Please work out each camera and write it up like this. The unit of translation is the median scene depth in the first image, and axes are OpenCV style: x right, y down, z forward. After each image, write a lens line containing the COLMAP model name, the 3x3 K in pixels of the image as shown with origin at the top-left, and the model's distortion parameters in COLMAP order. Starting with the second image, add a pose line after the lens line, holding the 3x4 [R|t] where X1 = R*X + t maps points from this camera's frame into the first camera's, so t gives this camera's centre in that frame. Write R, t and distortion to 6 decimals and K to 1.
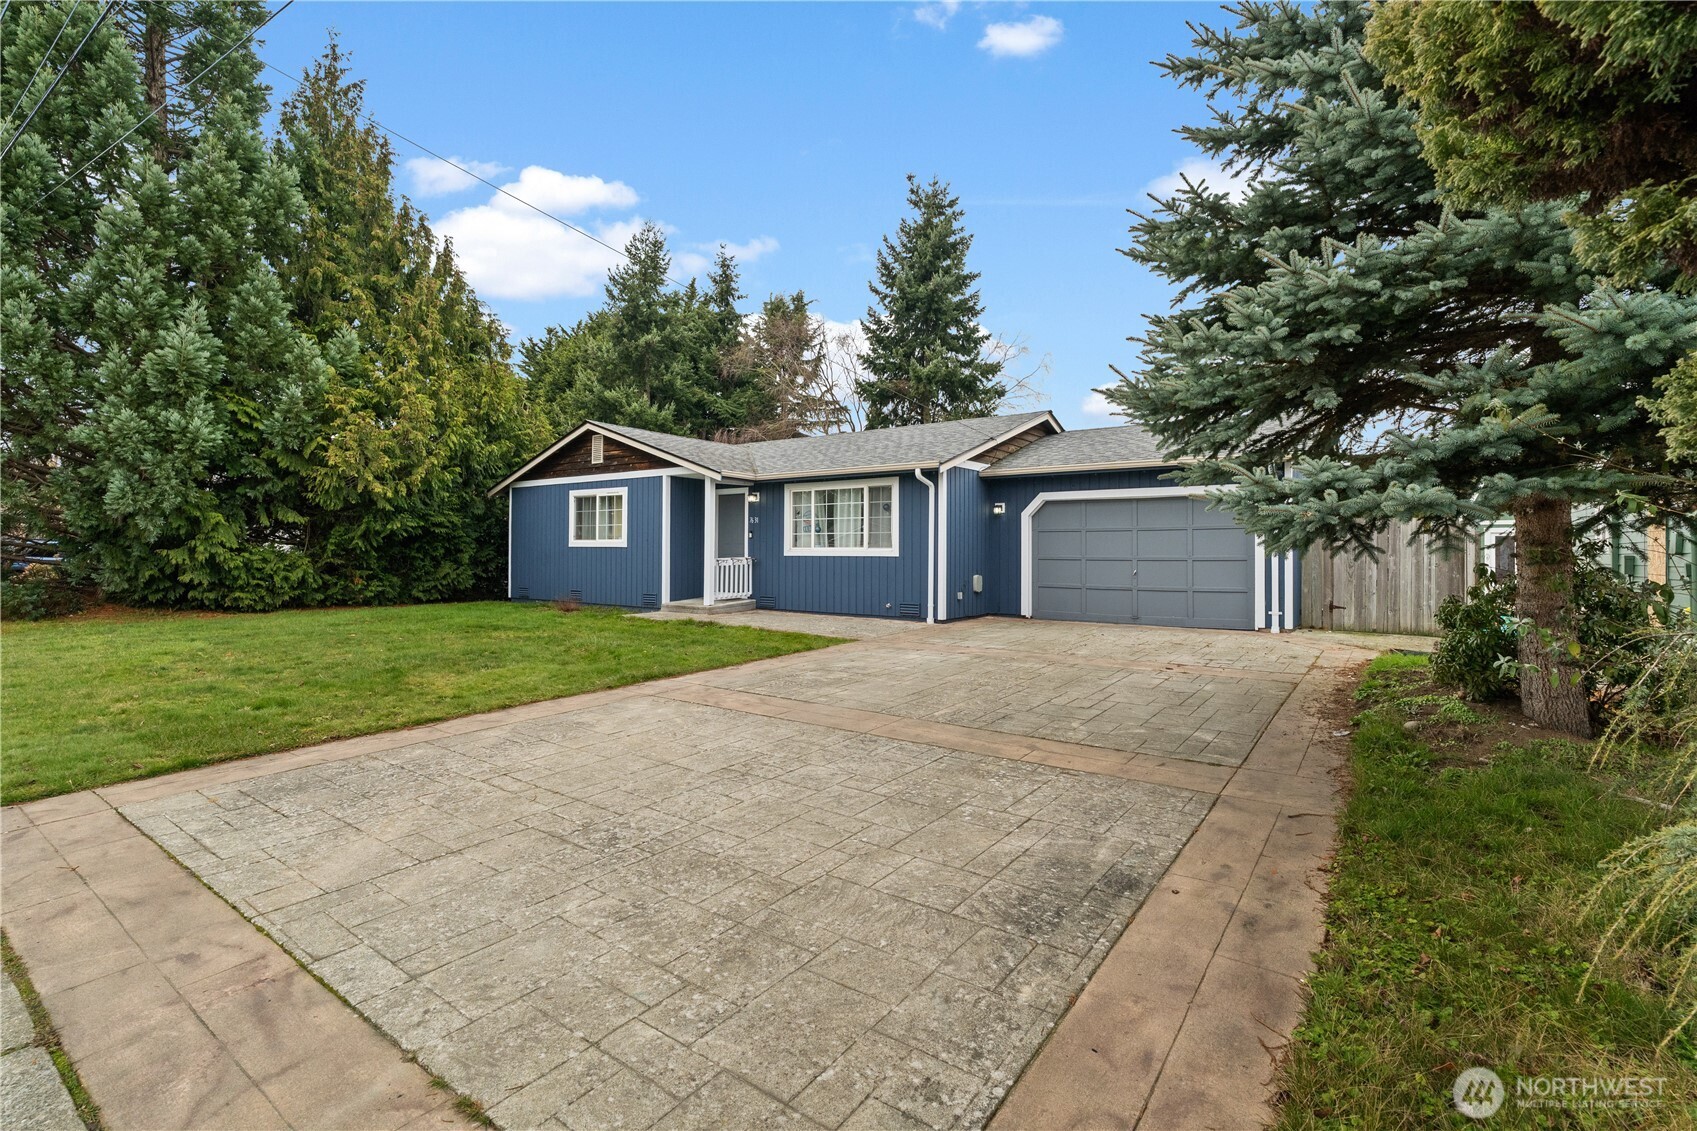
lens RADIAL K [[766.9, 0, 837.1], [0, 766.9, 563.5], [0, 0, 1]] dist [0.001859, -0.000816]
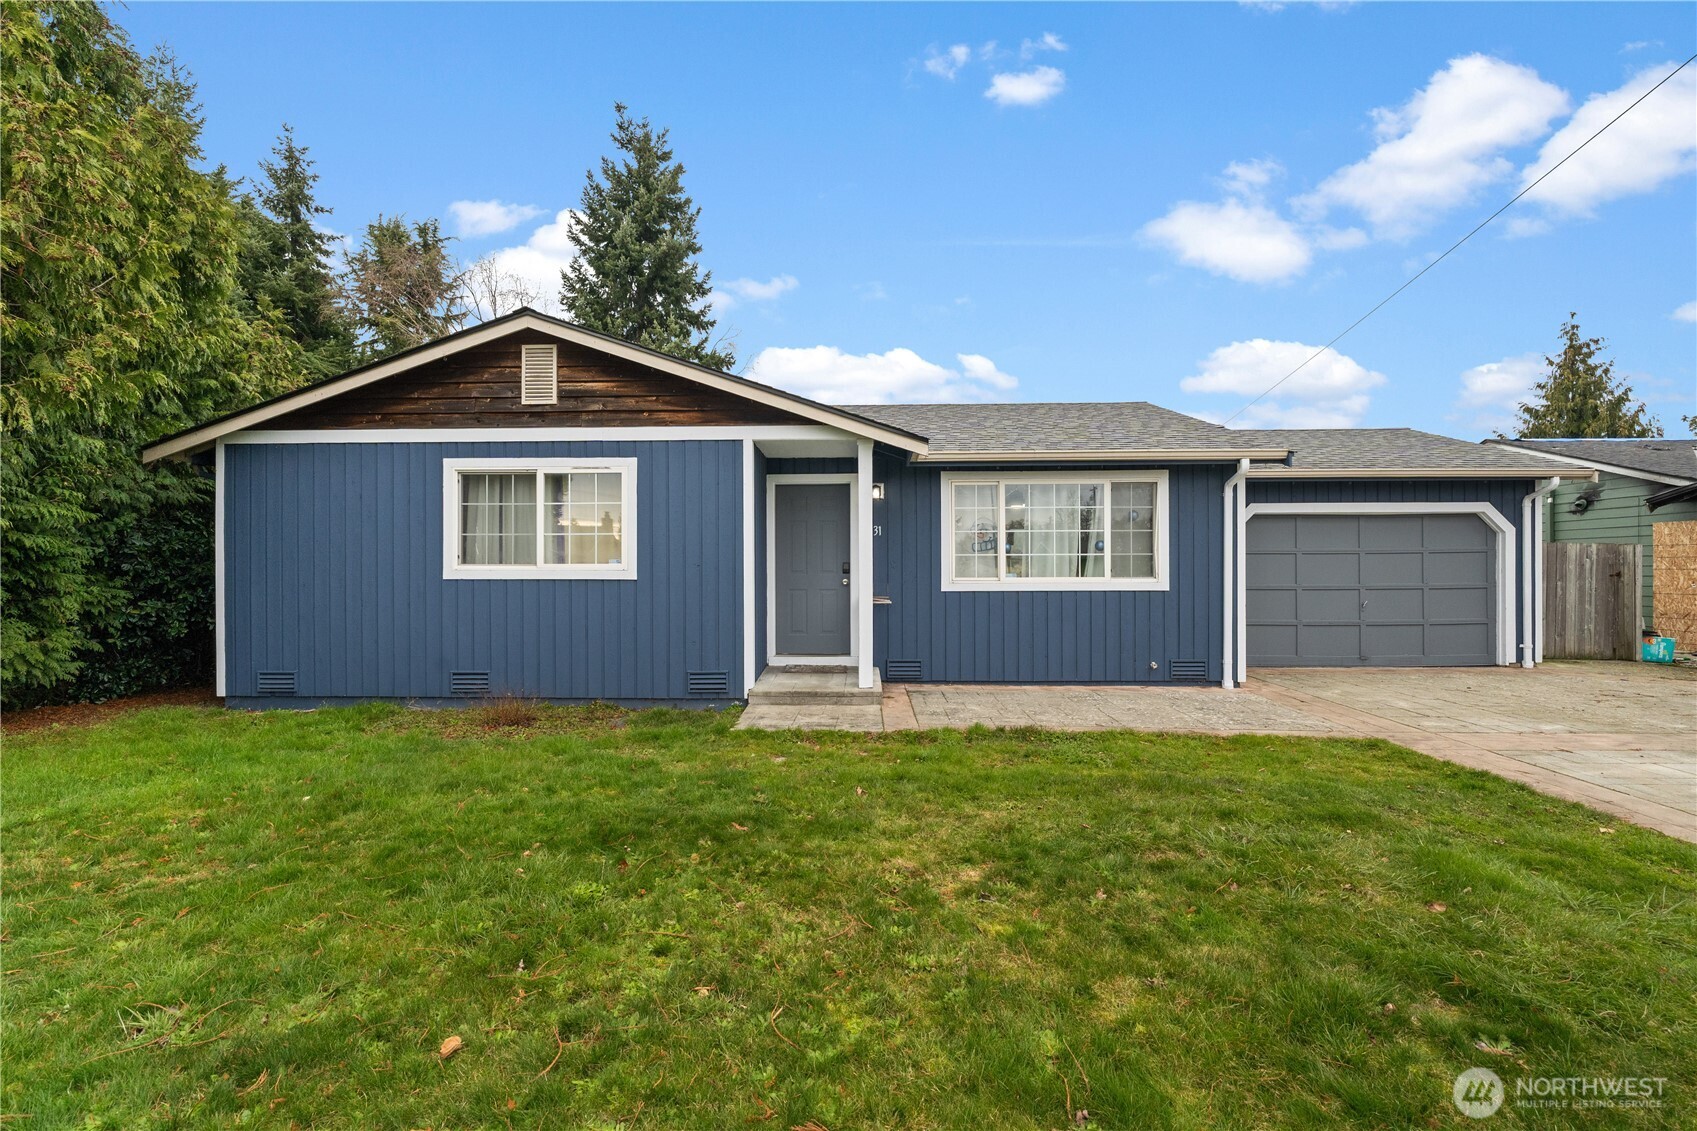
lens RADIAL K [[766.9, 0, 860.2], [0, 766.9, 588.1], [0, 0, 1]] dist [0.001859, -0.000816]
pose [[0.826148, -0.020732, 0.563072, -0.408185], [0.014376, 0.999773, 0.015719, -0.020312], [-0.563270, -0.004891, 0.826258, 0.479334]]
